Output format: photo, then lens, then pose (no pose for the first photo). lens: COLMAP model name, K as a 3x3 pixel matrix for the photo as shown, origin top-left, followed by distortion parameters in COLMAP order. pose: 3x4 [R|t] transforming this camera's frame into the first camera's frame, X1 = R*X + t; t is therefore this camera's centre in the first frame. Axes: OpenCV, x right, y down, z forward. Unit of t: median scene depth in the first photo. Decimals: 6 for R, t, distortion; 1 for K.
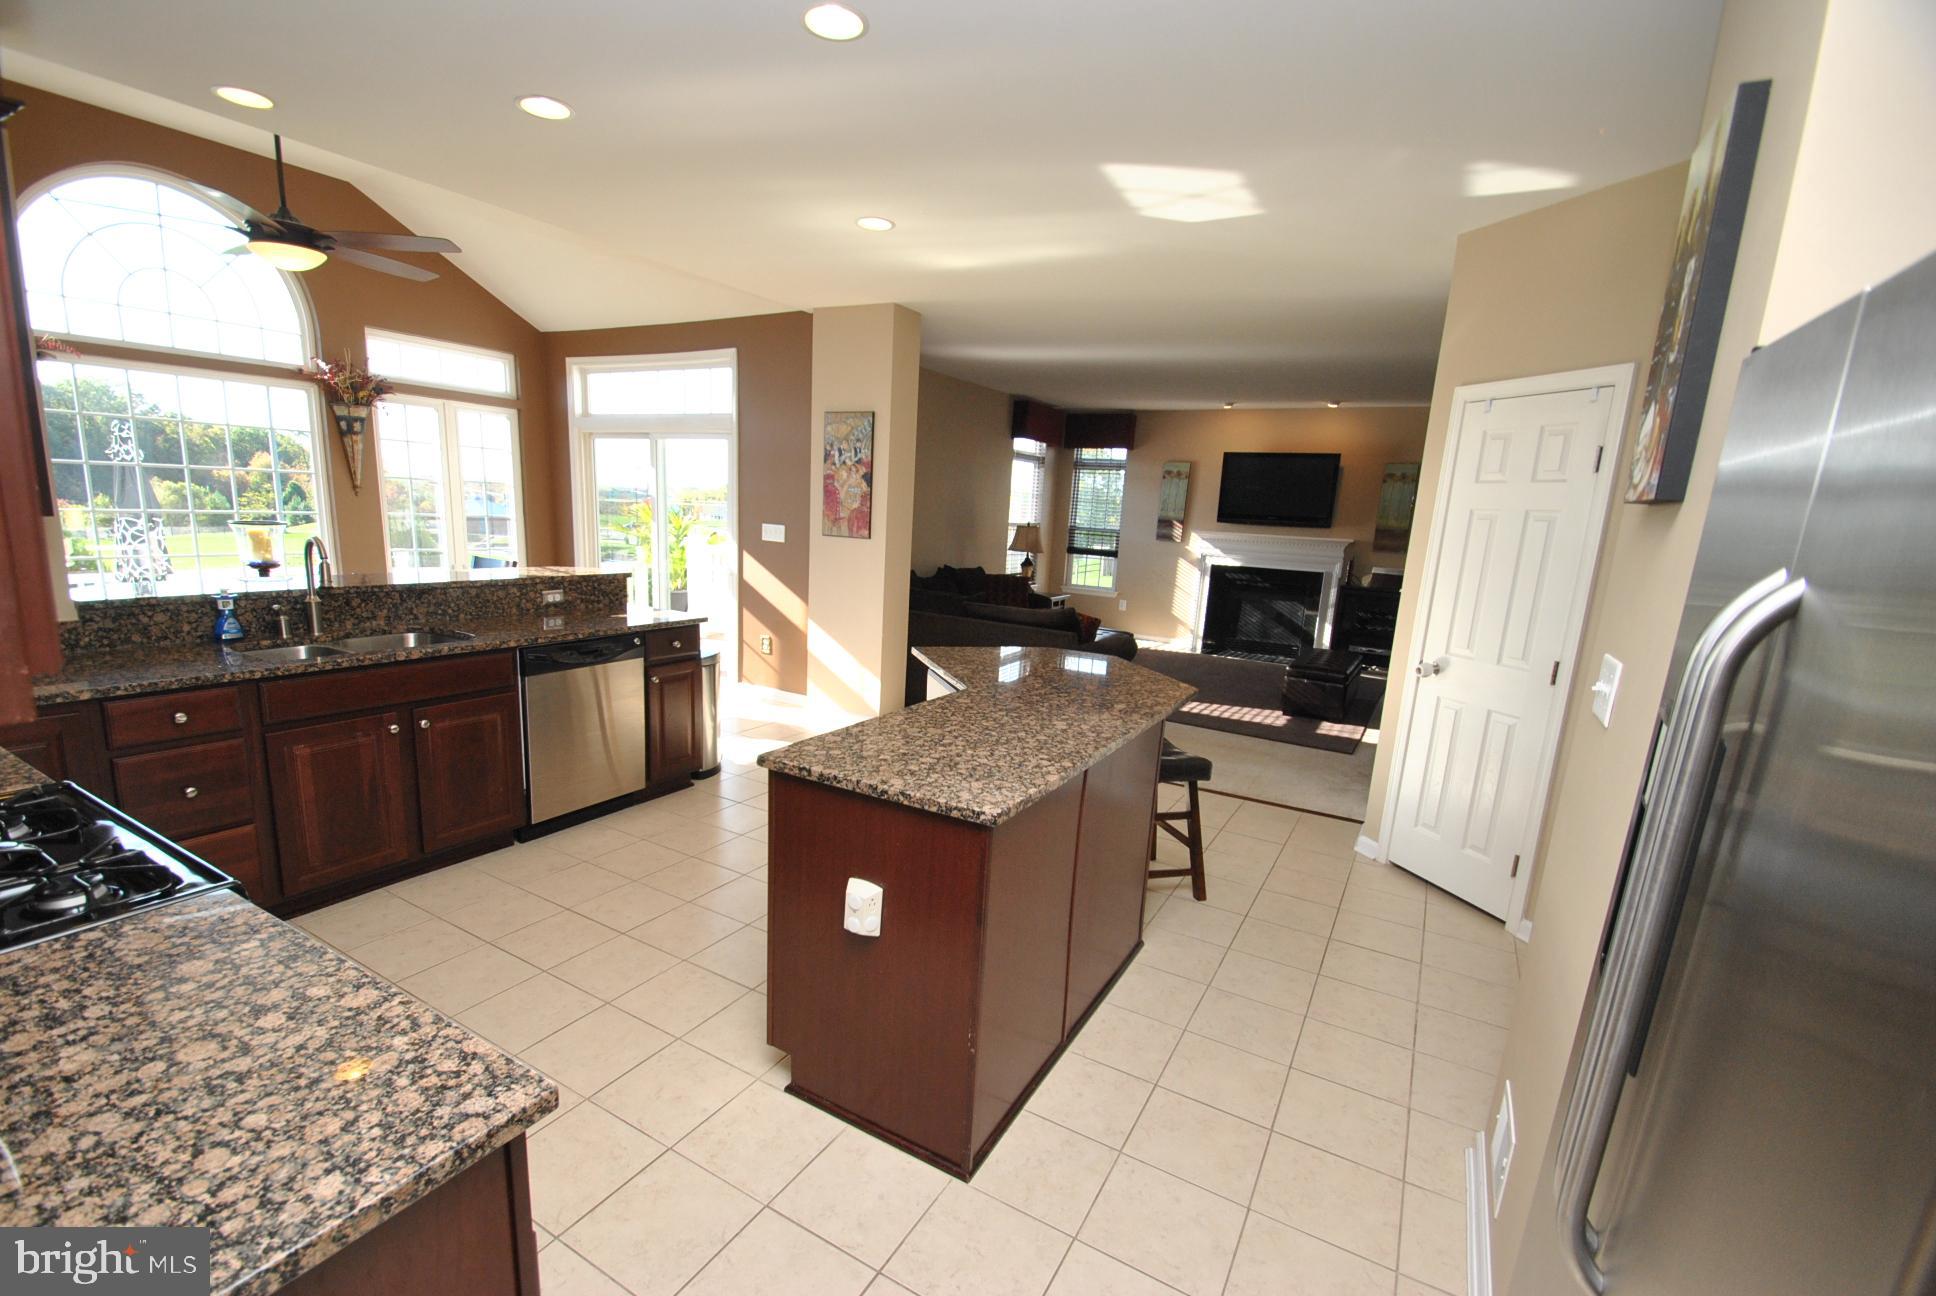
lens RADIAL K [[829.6, 0, 967.8], [0, 829.6, 660.3], [0, 0, 1]] dist [0.001804, 0.000012]
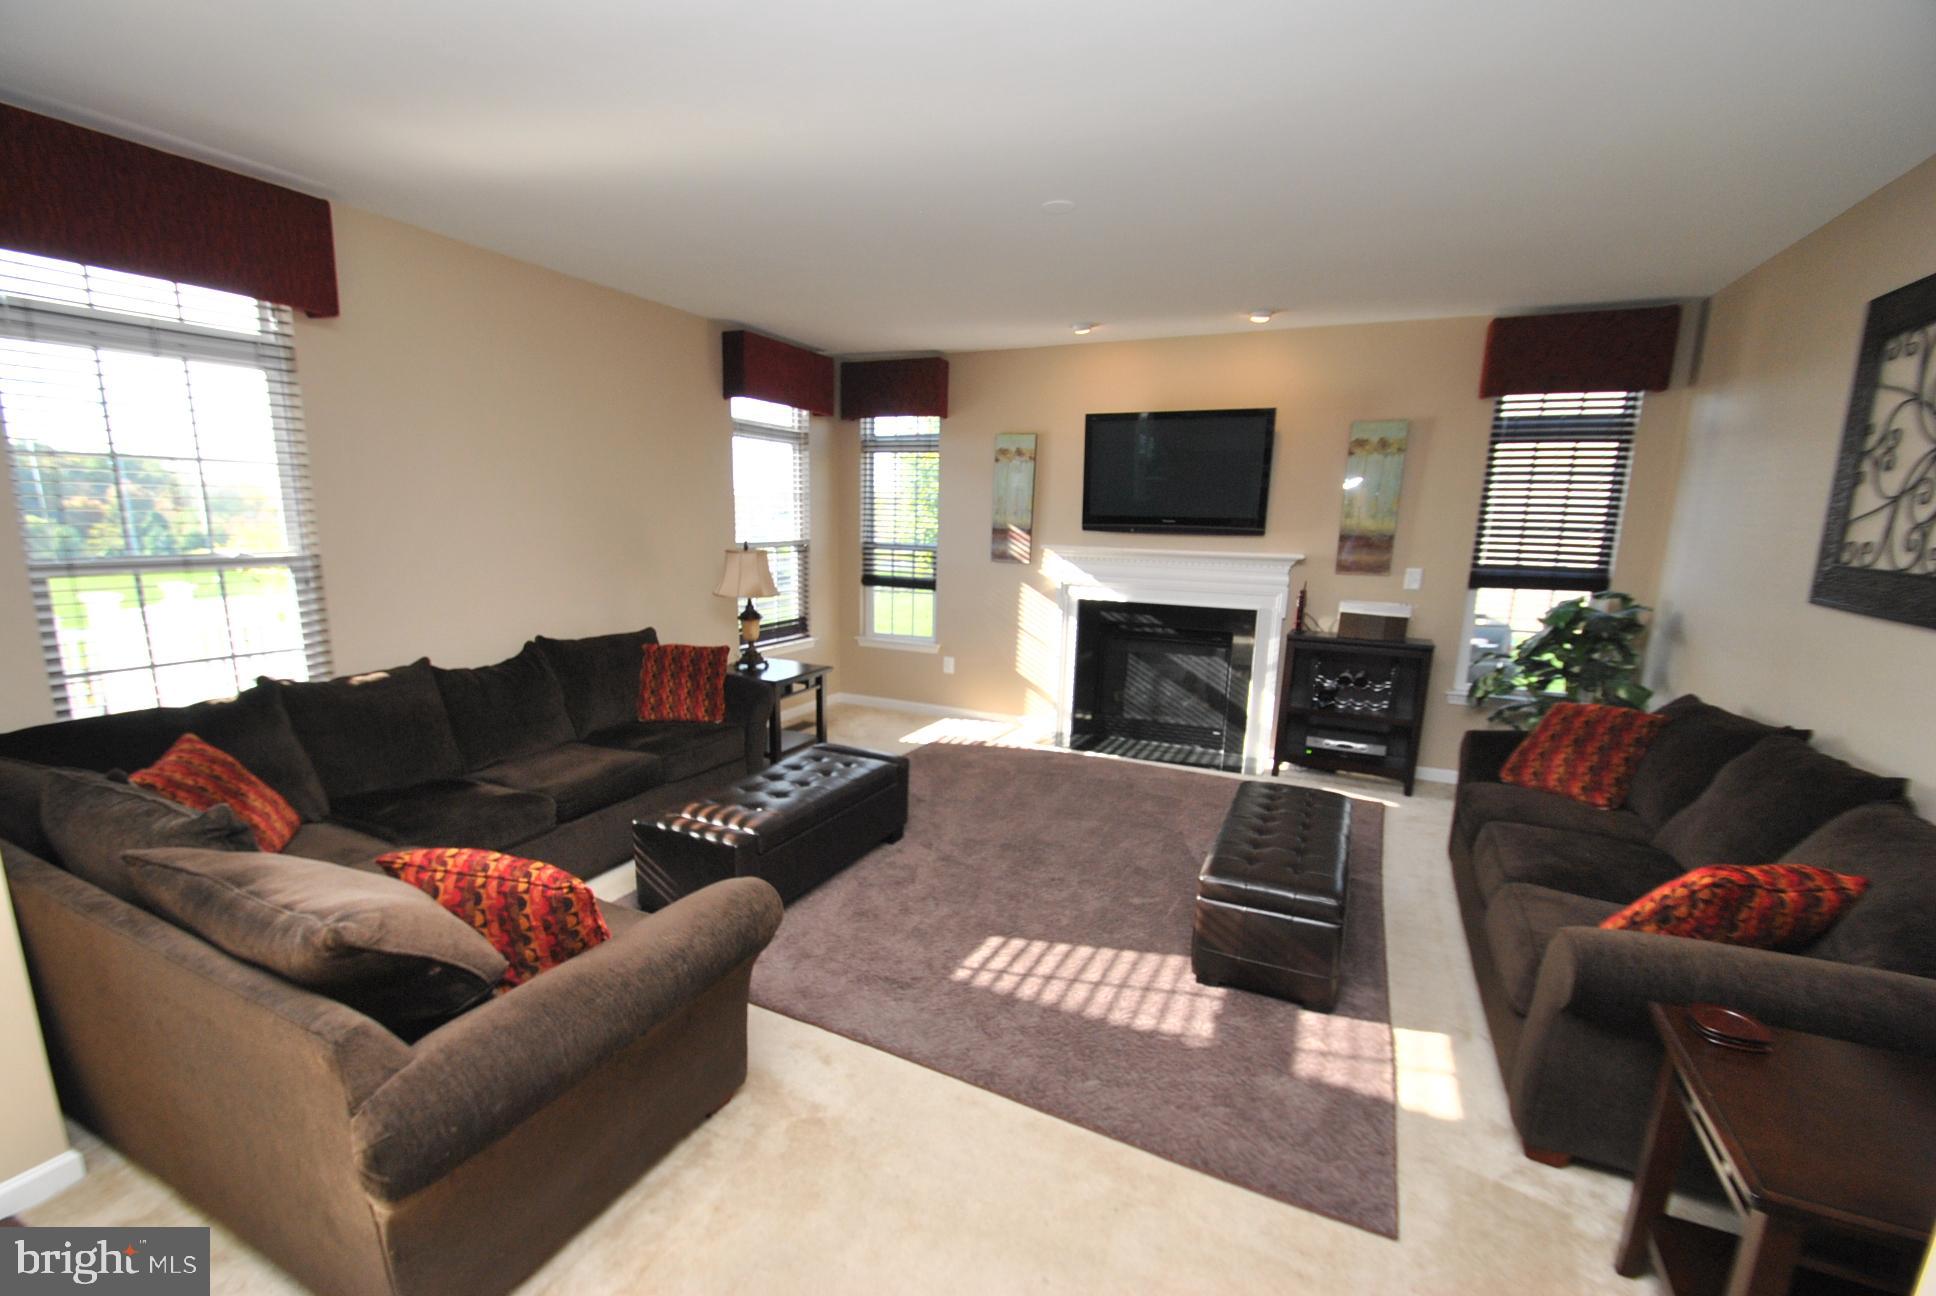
lens RADIAL K [[829.6, 0, 966.5], [0, 829.6, 660.2], [0, 0, 1]] dist [0.001804, 0.000012]
pose [[0.995401, -0.045556, 0.084269, 0.156313], [0.046224, 0.998913, -0.005993, -0.069732], [-0.083904, 0.009860, 0.996425, 0.391074]]
